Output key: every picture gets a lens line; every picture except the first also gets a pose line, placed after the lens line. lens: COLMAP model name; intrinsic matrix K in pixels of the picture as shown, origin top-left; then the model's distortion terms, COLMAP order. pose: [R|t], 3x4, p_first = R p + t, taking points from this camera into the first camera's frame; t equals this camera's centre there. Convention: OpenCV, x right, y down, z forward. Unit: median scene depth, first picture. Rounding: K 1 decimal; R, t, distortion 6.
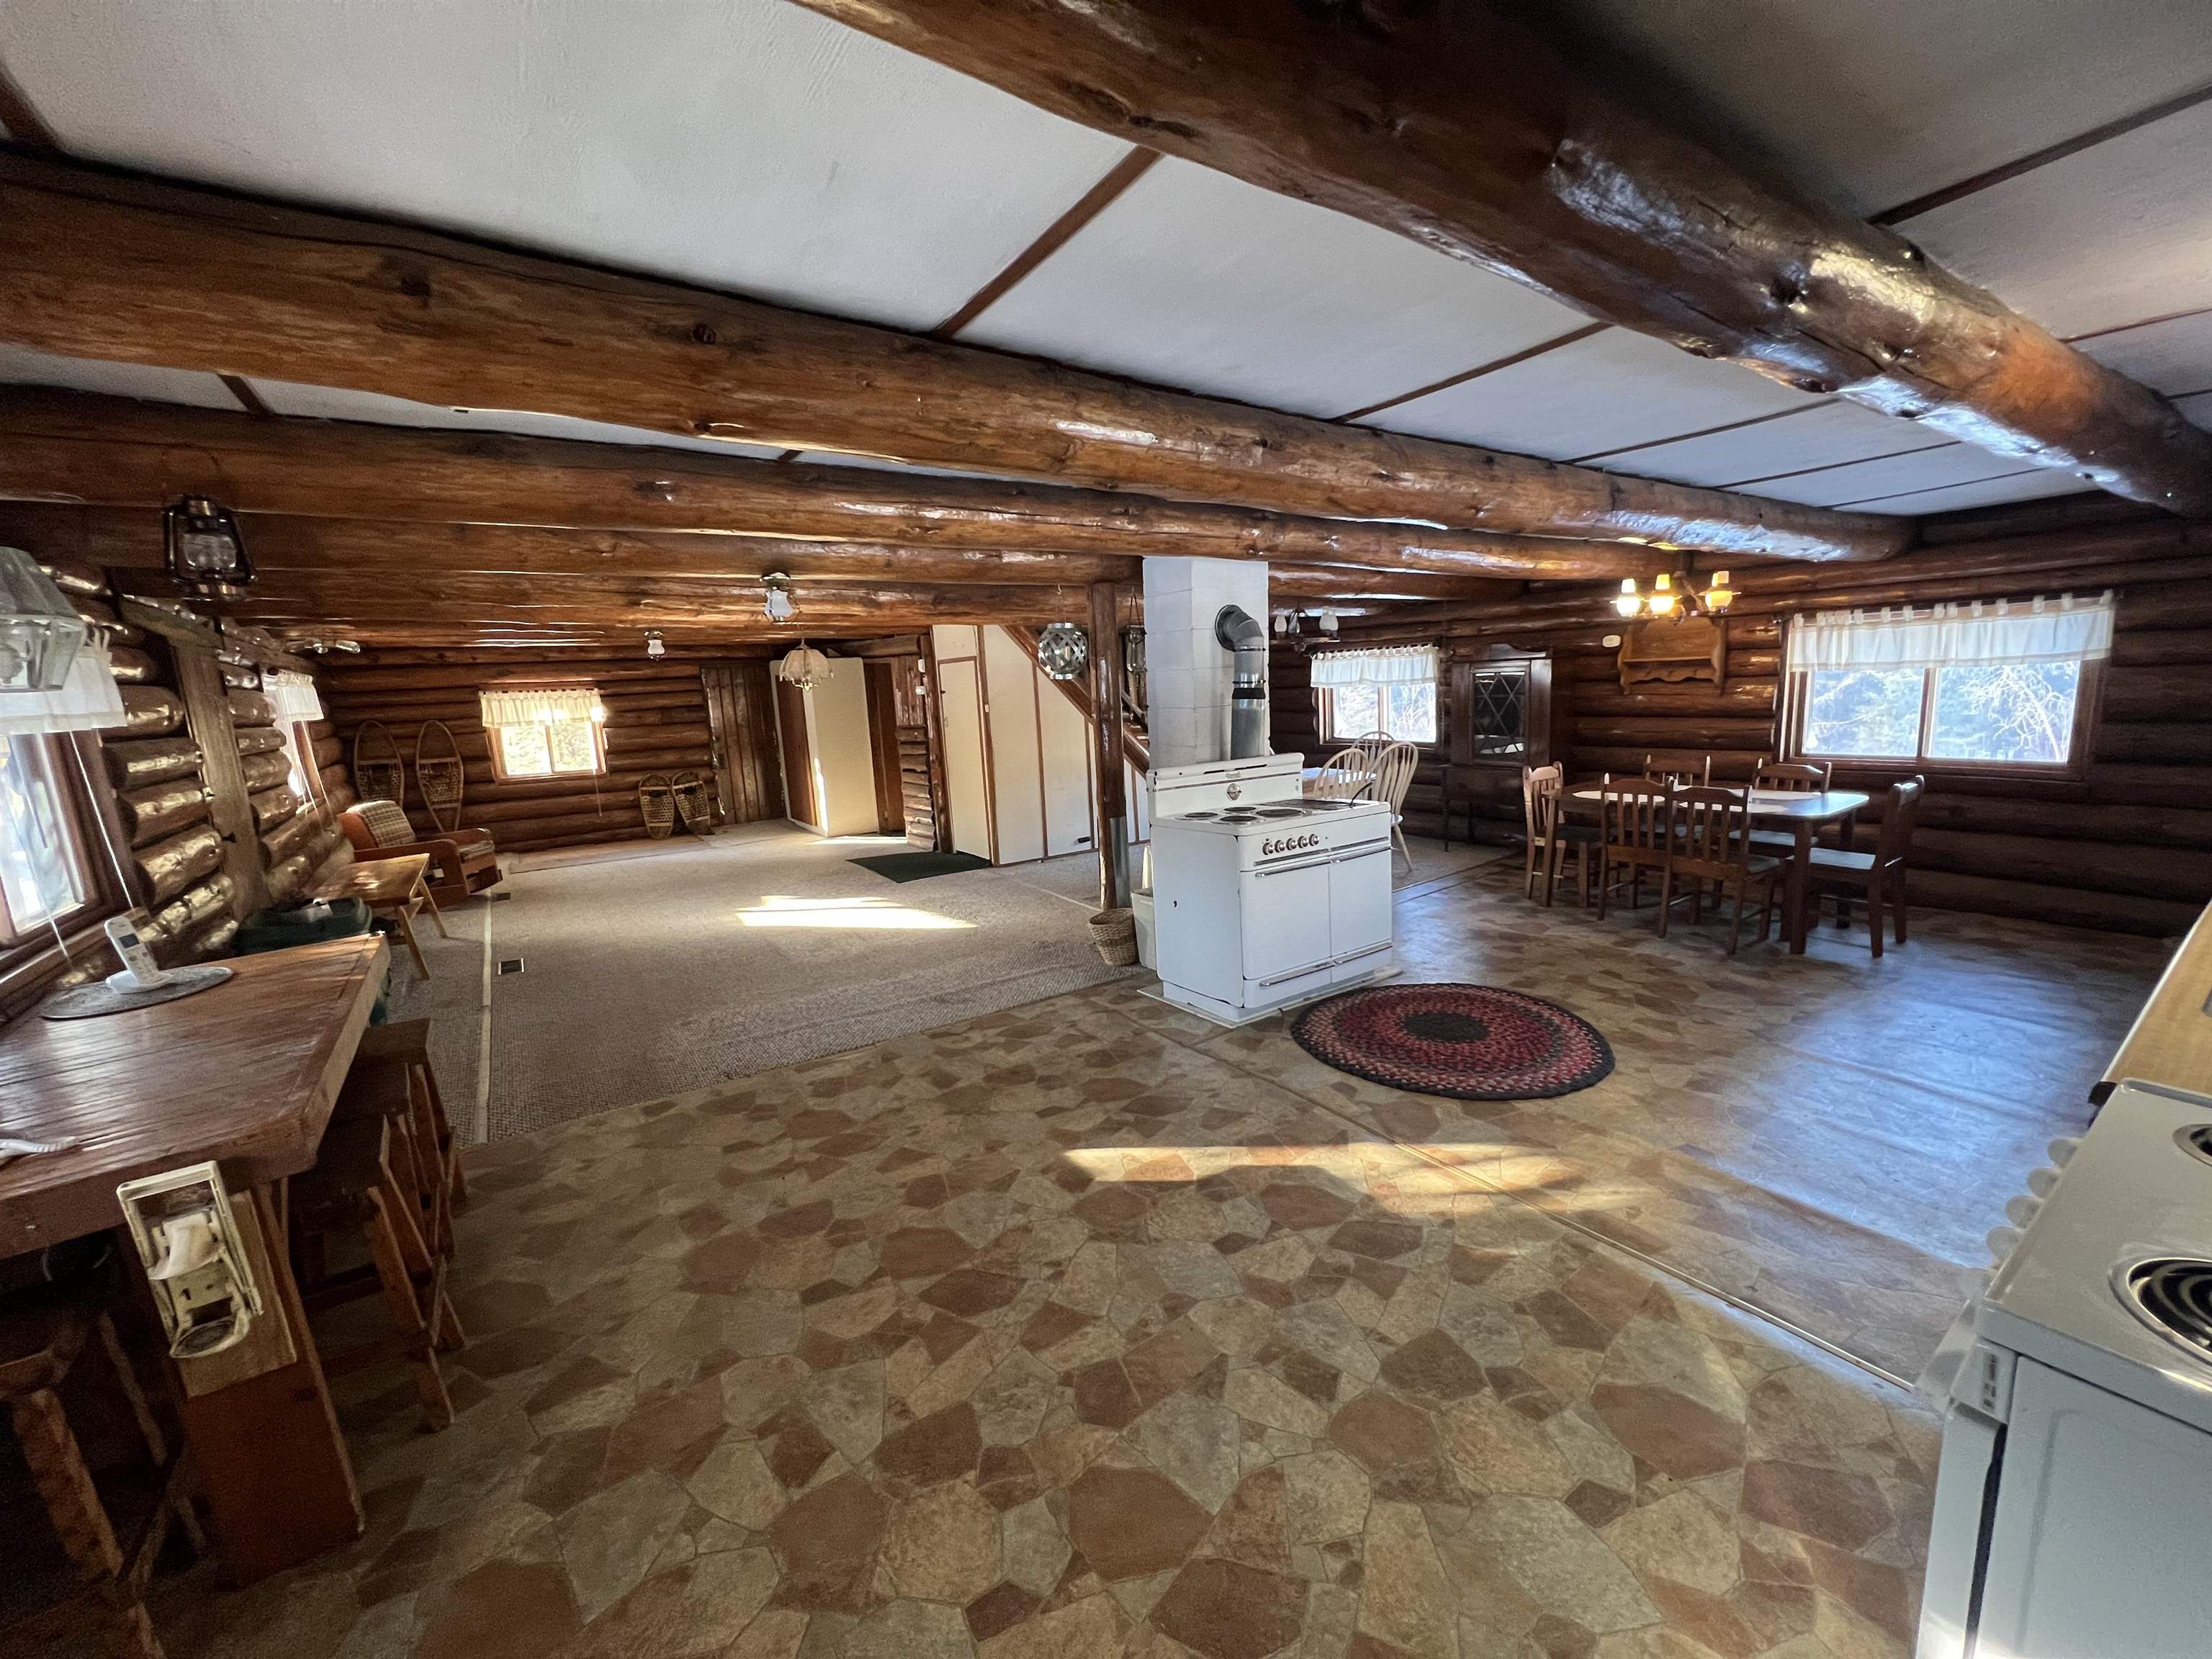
lens RADIAL K [[881.0, 0, 1109.8], [0, 881.0, 832.1], [0, 0, 1]] dist [-0.001612, -0.000138]
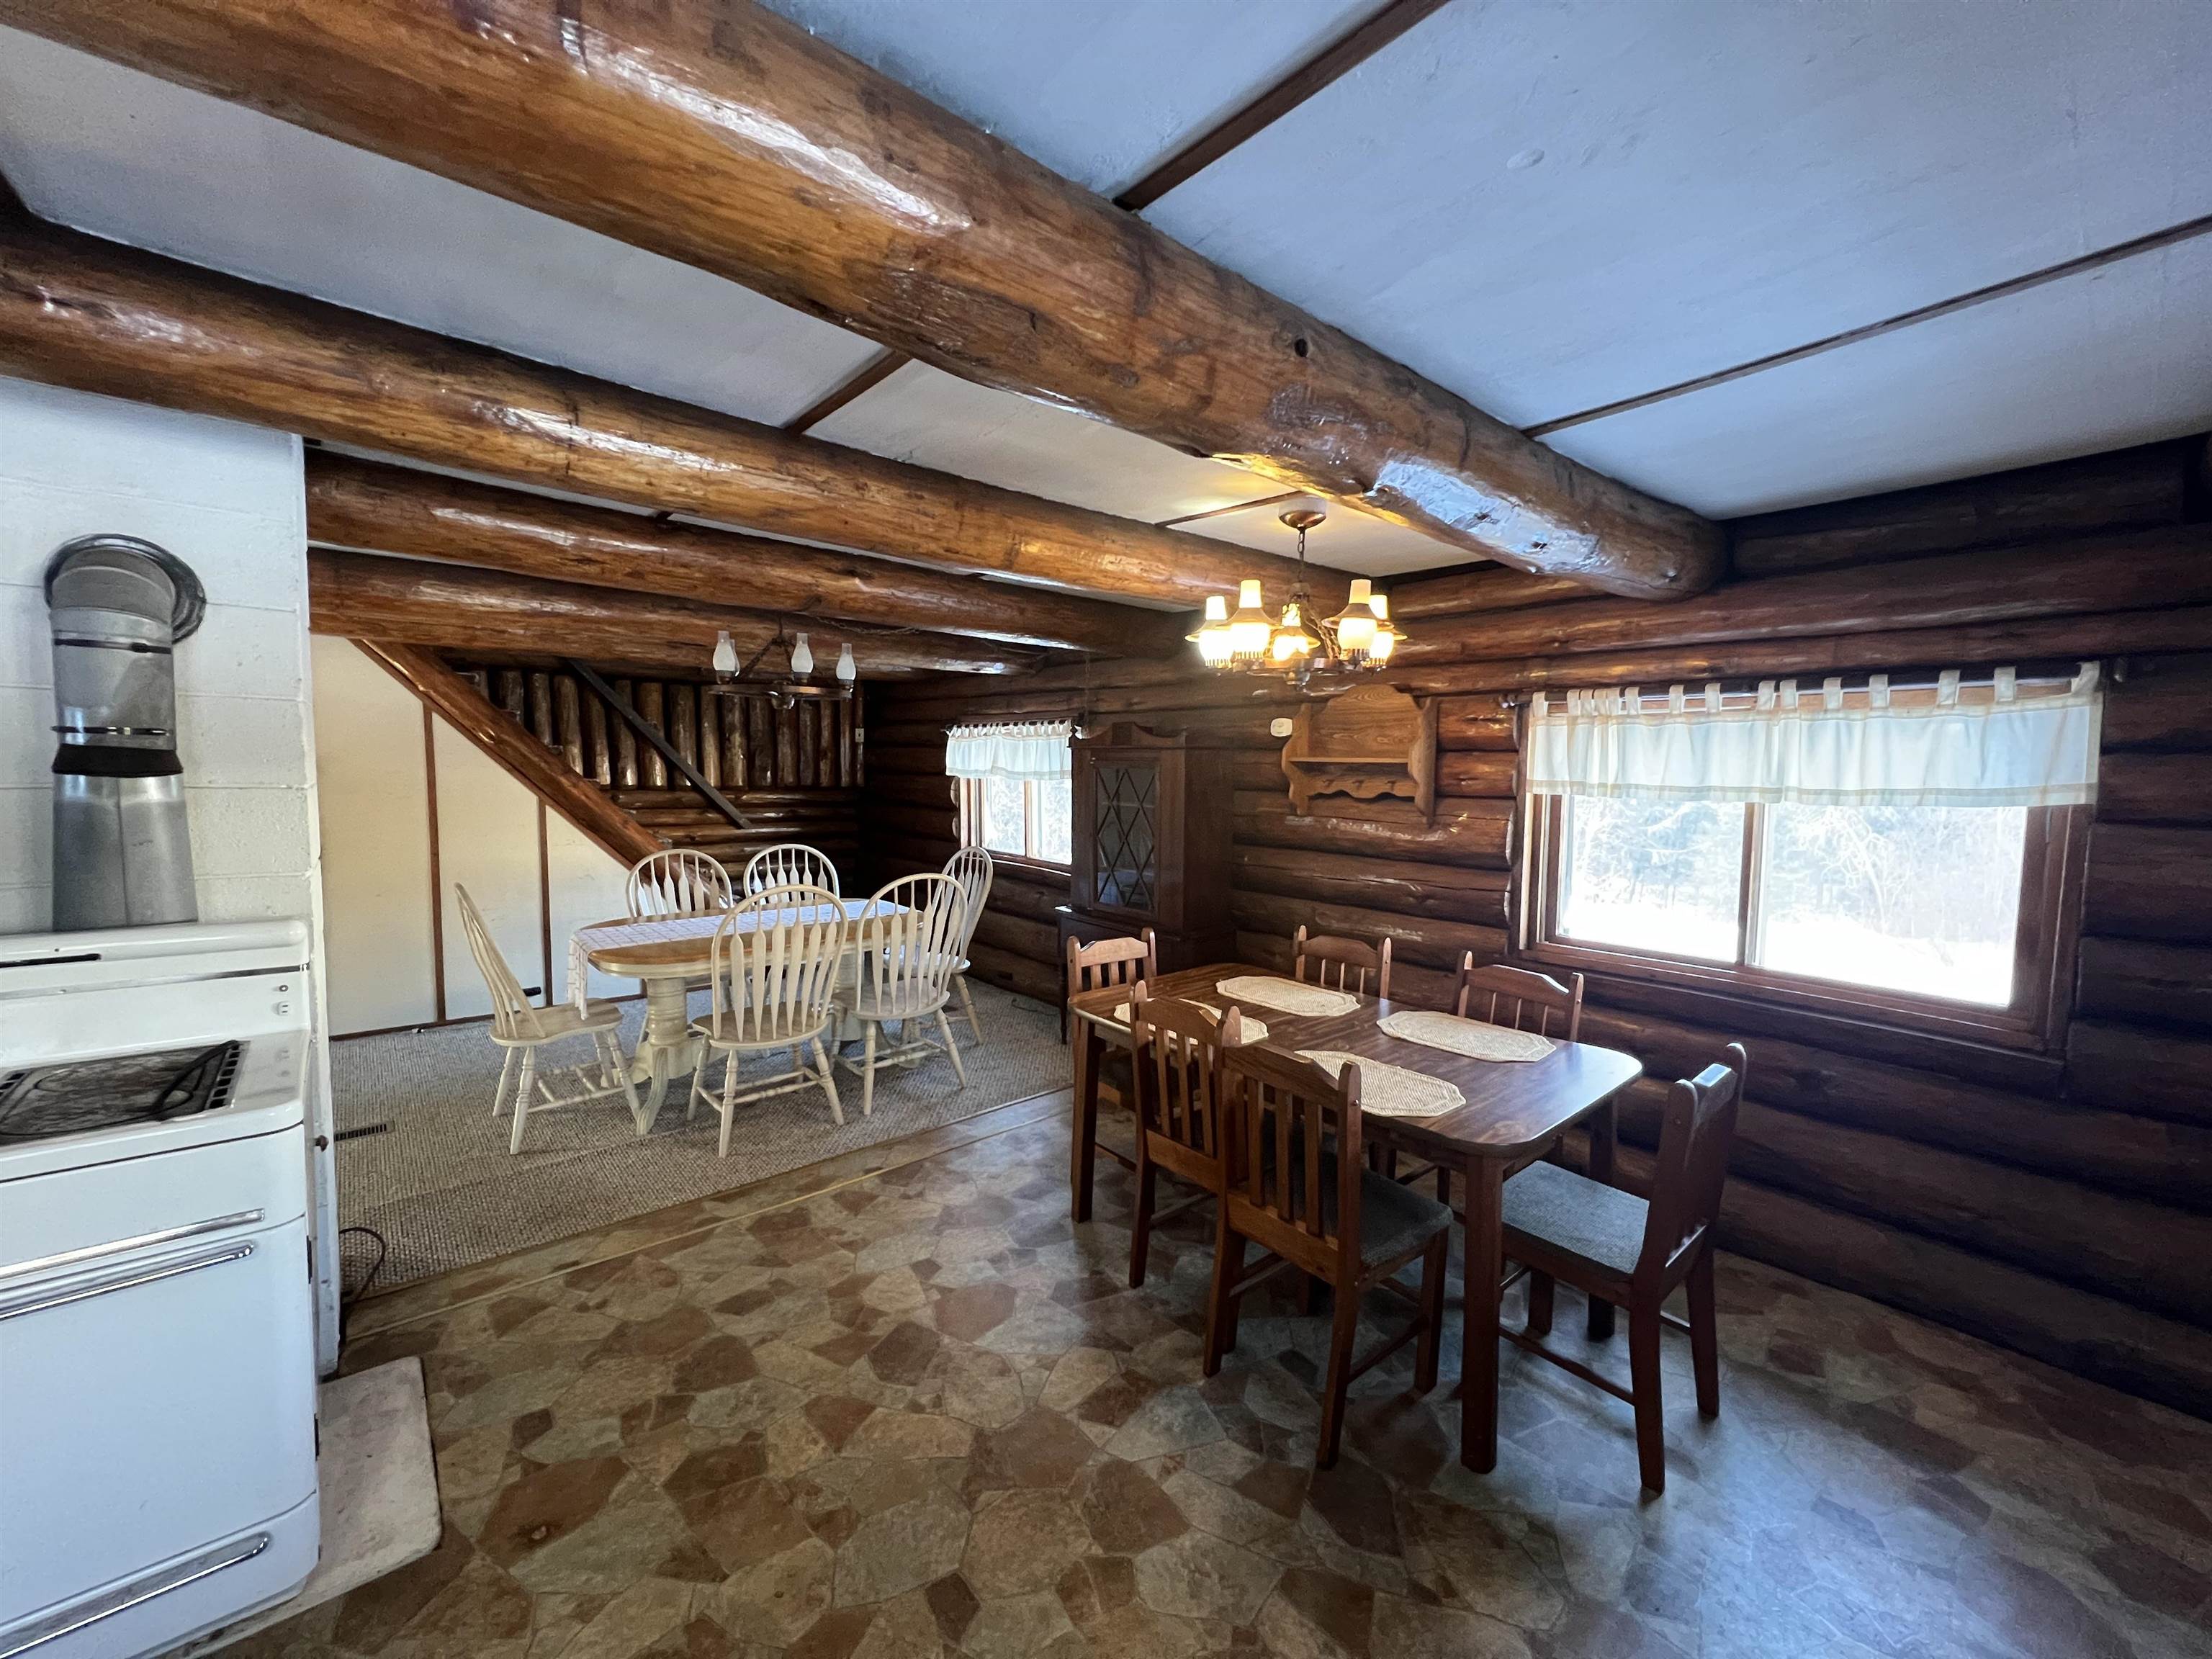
lens RADIAL K [[881.0, 0, 1109.8], [0, 881.0, 832.1], [0, 0, 1]] dist [-0.001612, -0.000138]
pose [[0.992403, 0.057107, 0.108973, 0.434735], [-0.046247, 0.993941, -0.099712, -0.086680], [-0.114007, 0.093914, 0.989031, 0.462040]]
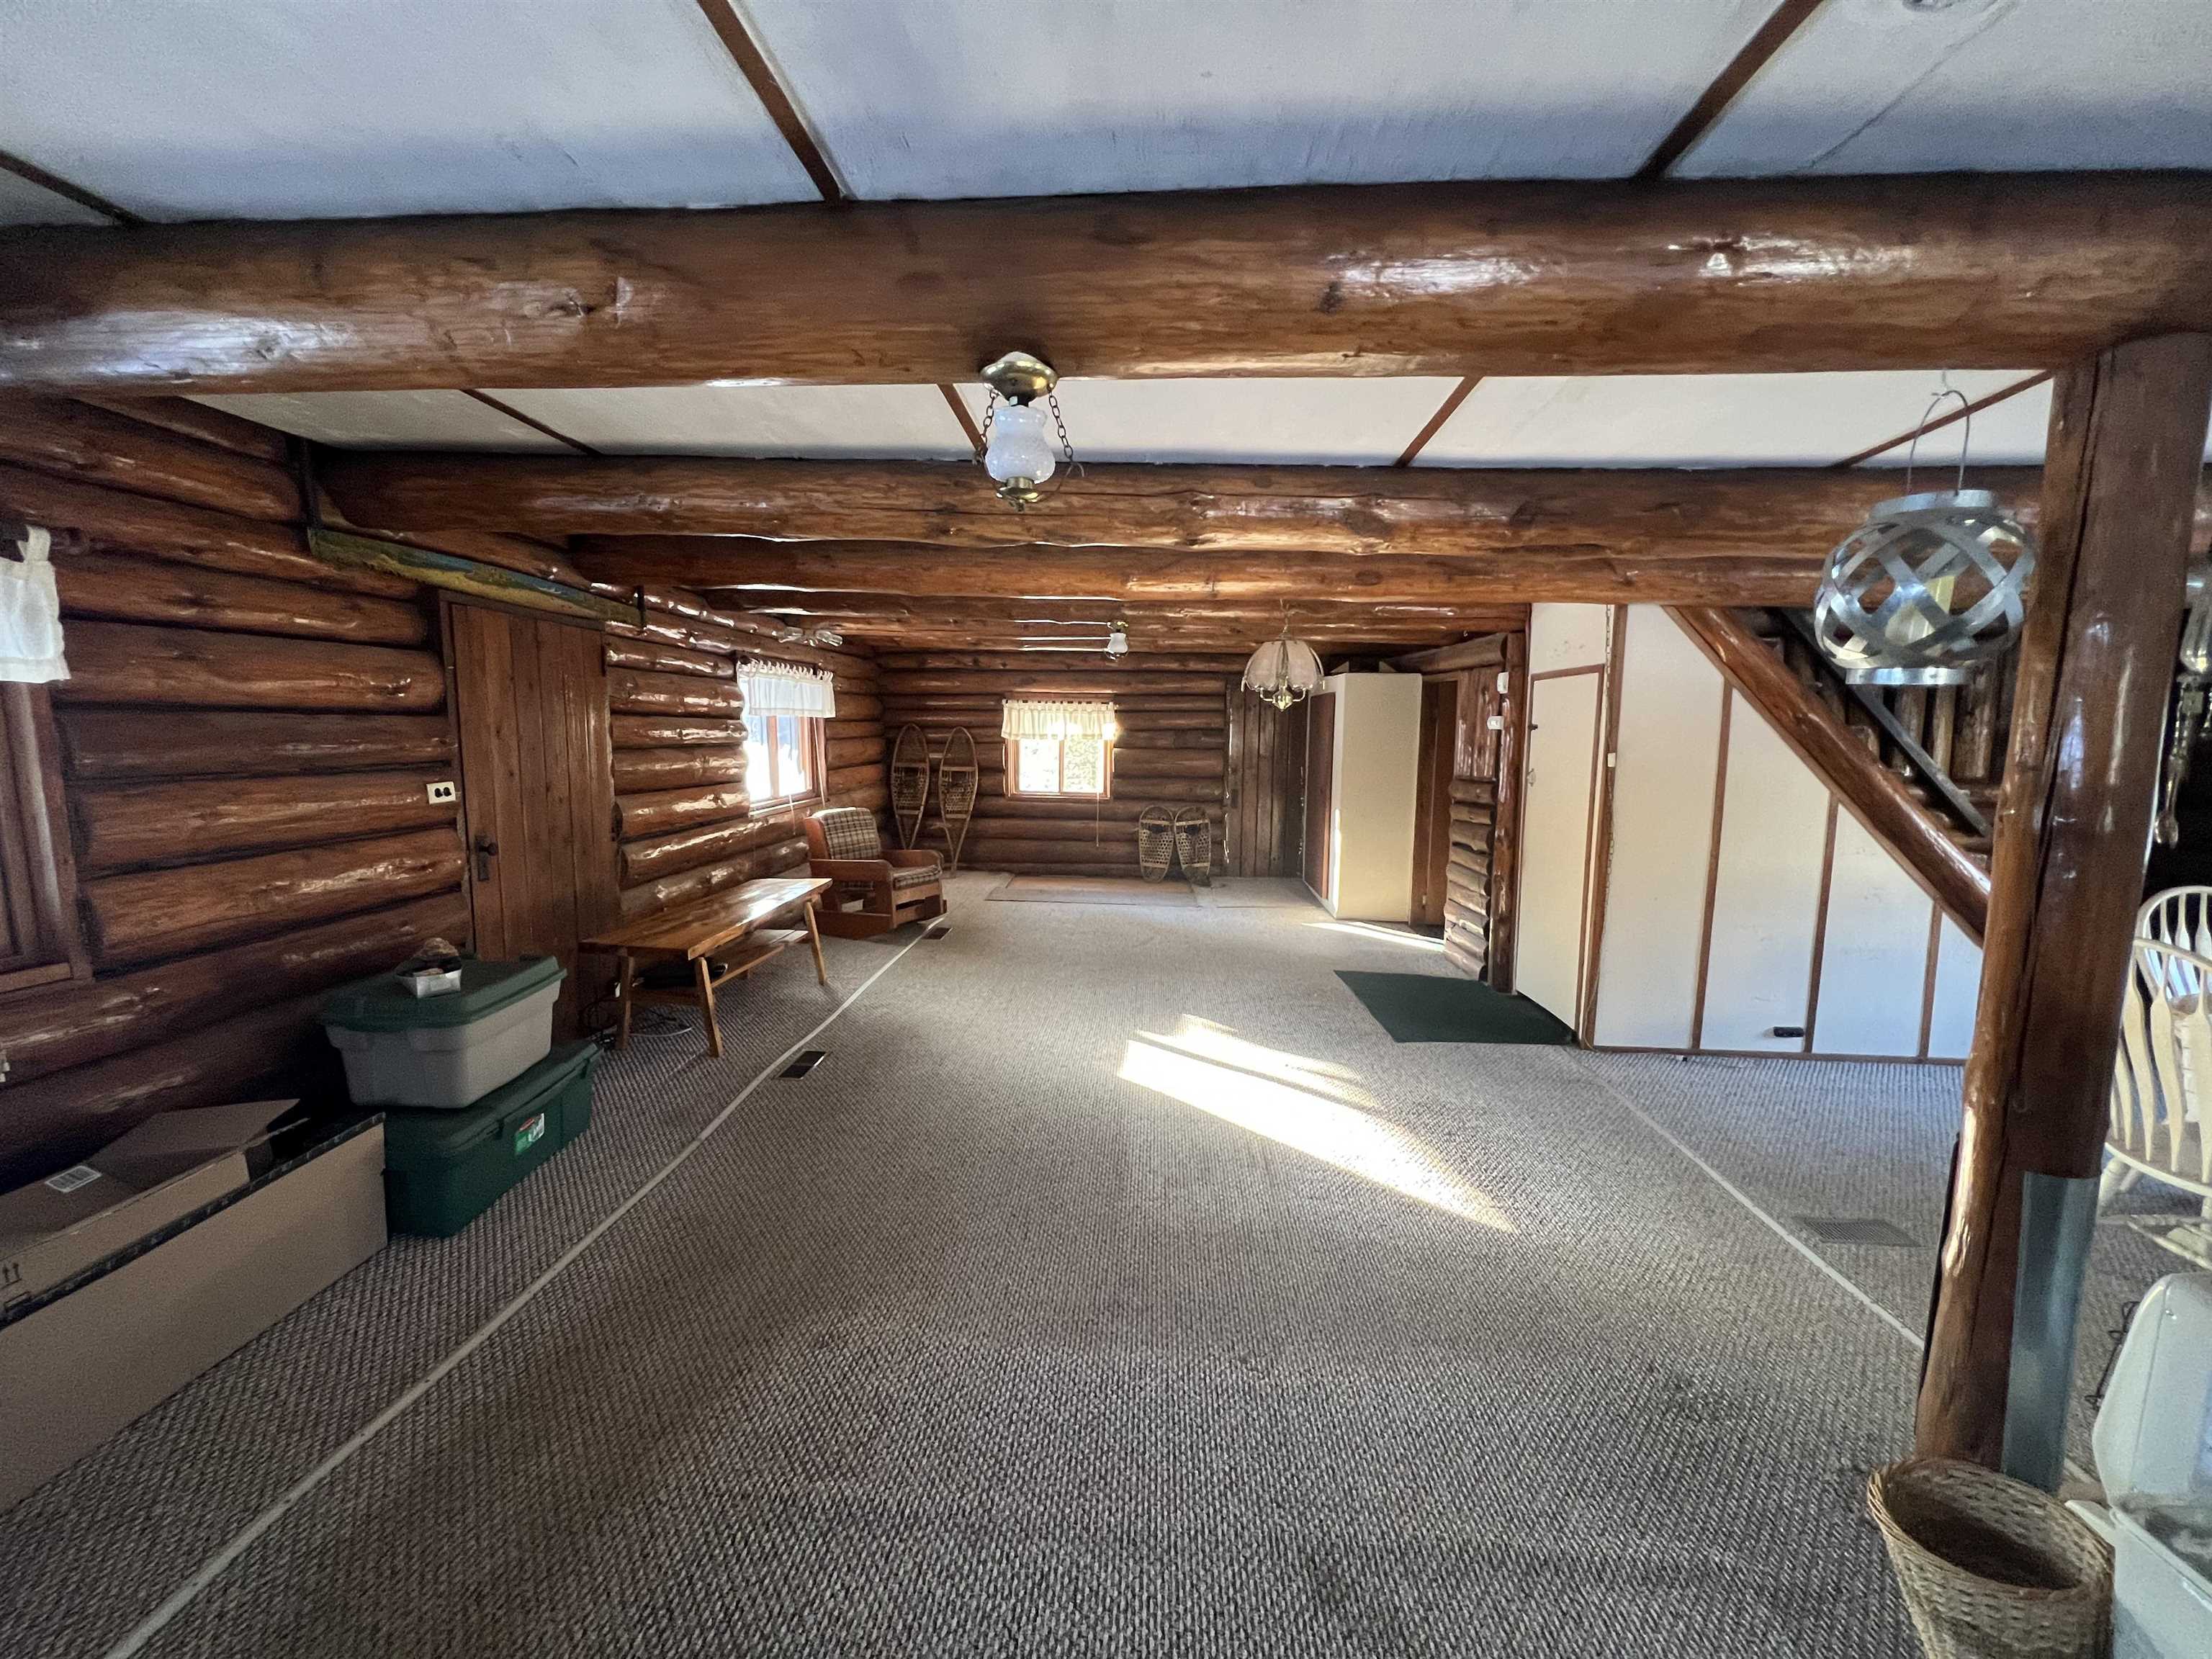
lens RADIAL K [[881.0, 0, 1109.8], [0, 881.0, 832.1], [0, 0, 1]] dist [-0.001612, -0.000138]
pose [[0.788839, 0.127571, -0.601214, -0.068131], [-0.151991, 0.988328, 0.010287, -0.072826], [0.595509, 0.083265, 0.799022, 0.508559]]
